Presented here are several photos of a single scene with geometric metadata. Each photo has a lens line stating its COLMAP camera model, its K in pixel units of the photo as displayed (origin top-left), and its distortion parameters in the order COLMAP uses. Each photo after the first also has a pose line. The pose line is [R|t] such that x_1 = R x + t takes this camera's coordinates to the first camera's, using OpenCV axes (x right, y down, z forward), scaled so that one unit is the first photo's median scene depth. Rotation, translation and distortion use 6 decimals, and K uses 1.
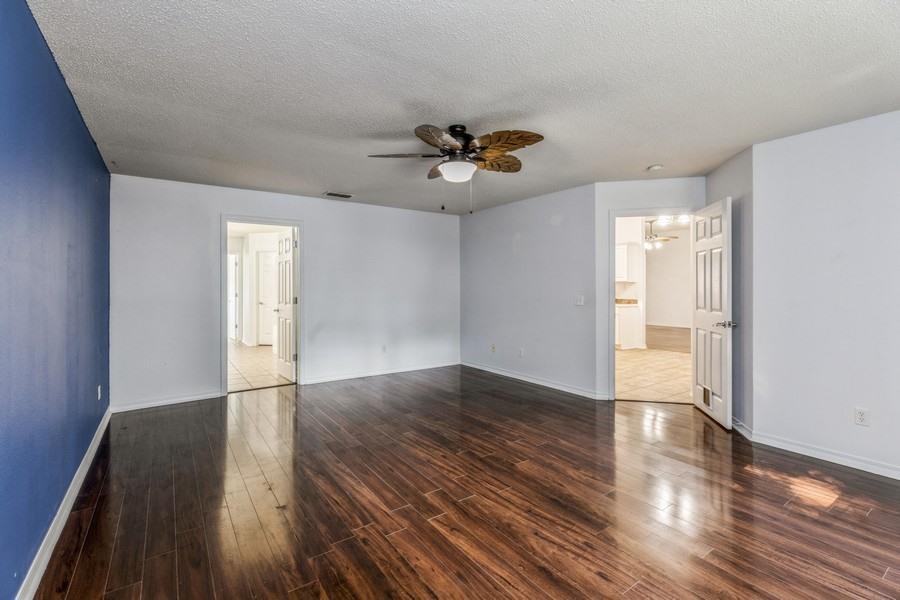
lens RADIAL K [[409.9, 0, 453.2], [0, 409.9, 296.9], [0, 0, 1]] dist [0.008999, -0.001275]
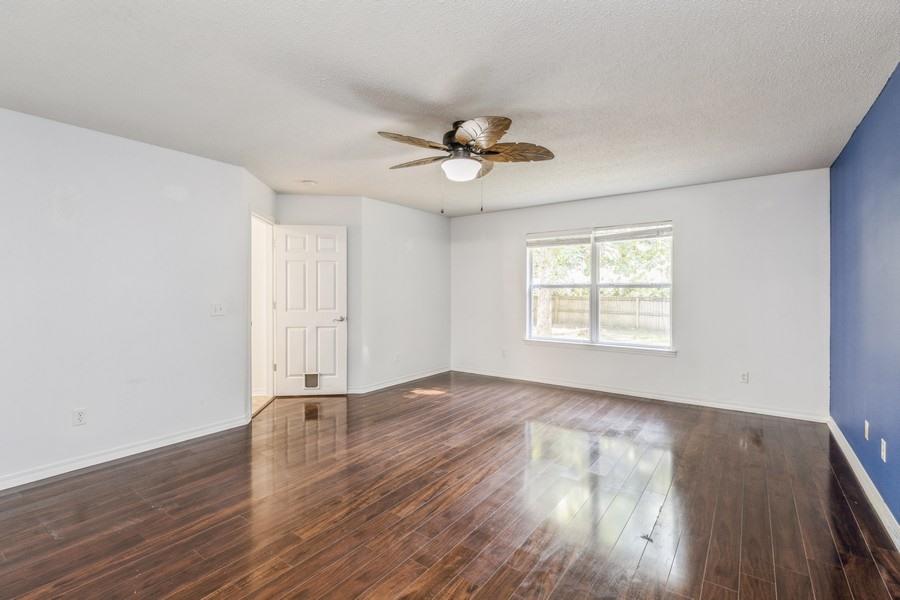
lens RADIAL K [[409.9, 0, 451.2], [0, 409.9, 292.4], [0, 0, 1]] dist [0.008999, -0.001275]
pose [[-0.335050, -0.006096, 0.942181, -0.841521], [0.015673, 0.999805, 0.012042, -0.034977], [-0.942070, 0.018801, -0.334889, 1.259841]]
